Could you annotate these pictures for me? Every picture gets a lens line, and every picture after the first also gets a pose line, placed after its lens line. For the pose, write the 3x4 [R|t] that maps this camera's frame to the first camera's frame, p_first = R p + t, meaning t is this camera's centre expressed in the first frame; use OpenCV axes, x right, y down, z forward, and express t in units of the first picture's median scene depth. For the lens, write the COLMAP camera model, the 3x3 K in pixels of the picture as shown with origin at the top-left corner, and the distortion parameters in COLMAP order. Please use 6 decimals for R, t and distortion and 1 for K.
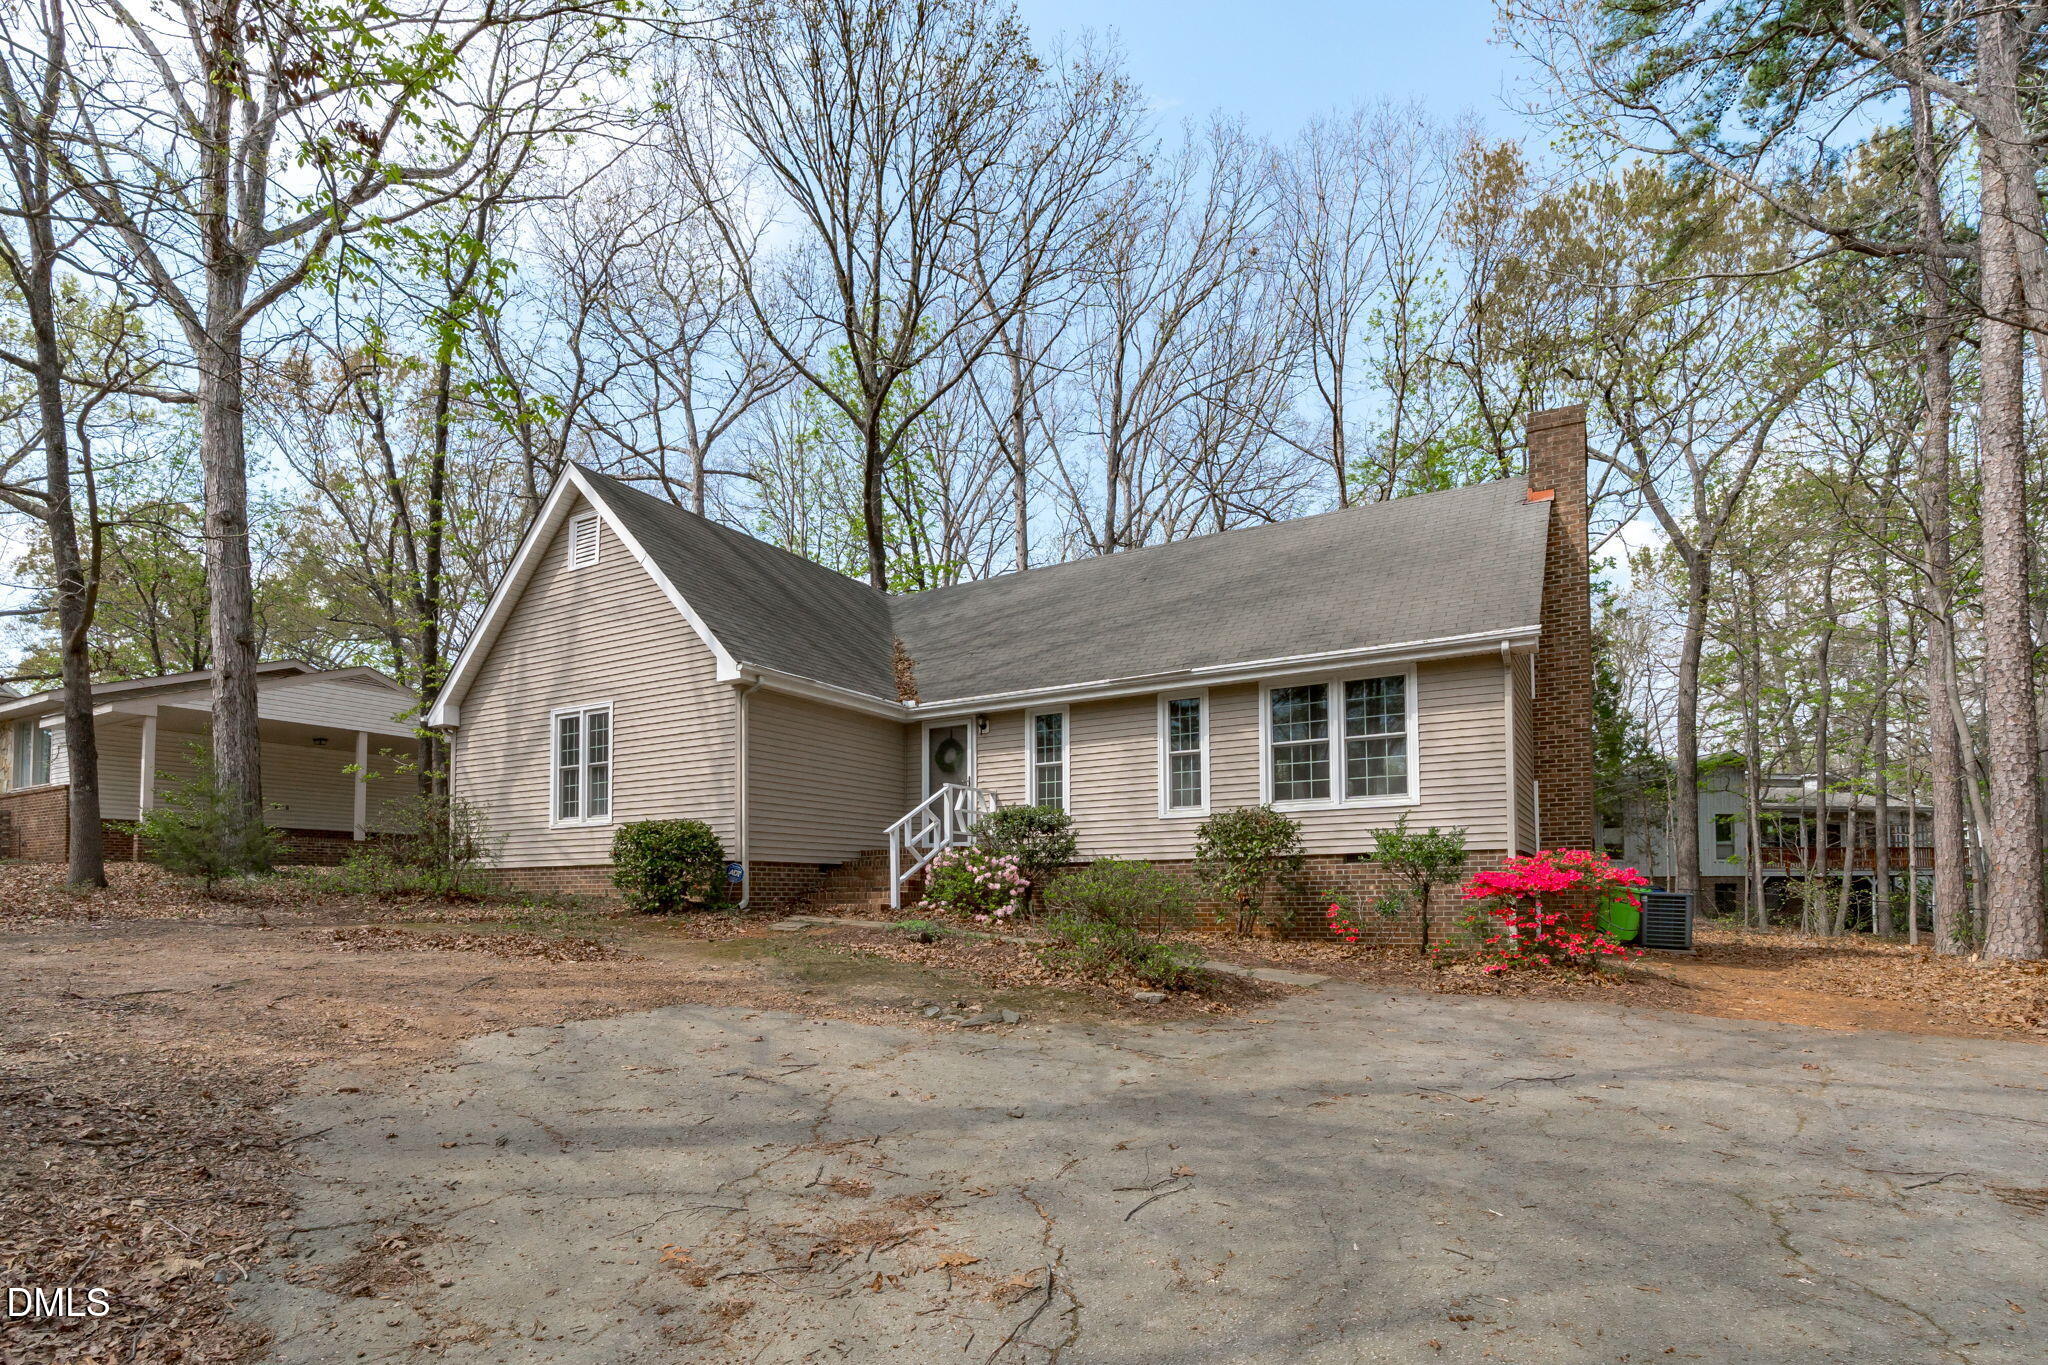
lens RADIAL K [[1187.9, 0, 972.5], [0, 1187.9, 682.9], [0, 0, 1]] dist [-0.001546, 0.000385]
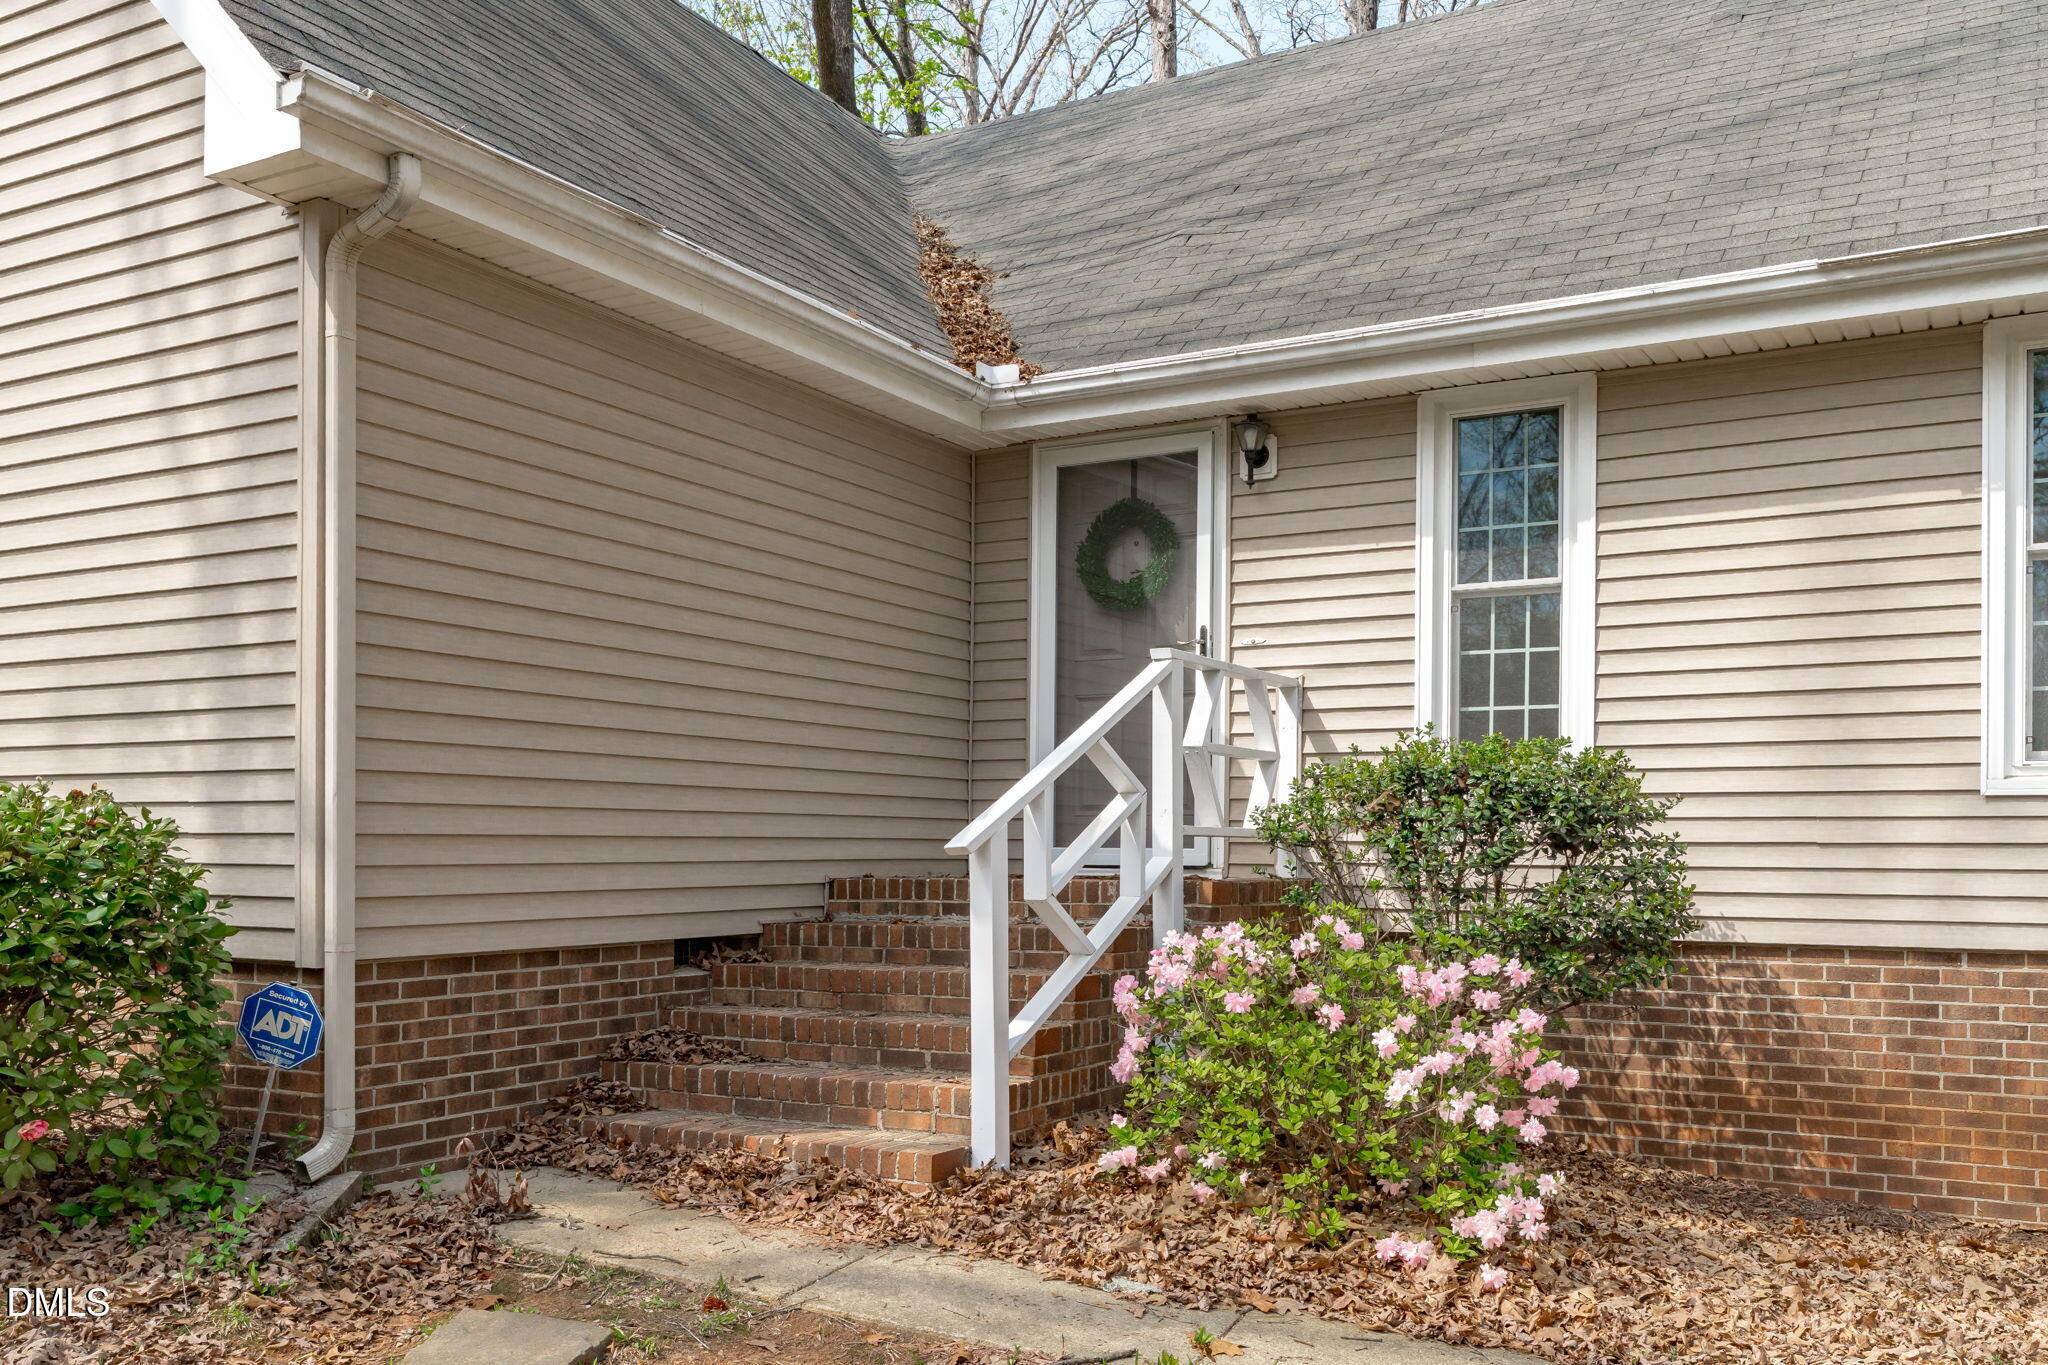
lens RADIAL K [[1781.8, 0, 1125.3], [0, 1781.8, 676.9], [0, 0, 1]] dist [0.011269, 0.002397]
pose [[0.994870, 0.016725, 0.099773, -0.070048], [-0.026044, 0.995340, 0.092841, 0.054042], [-0.097755, -0.094963, 0.990669, 0.603393]]
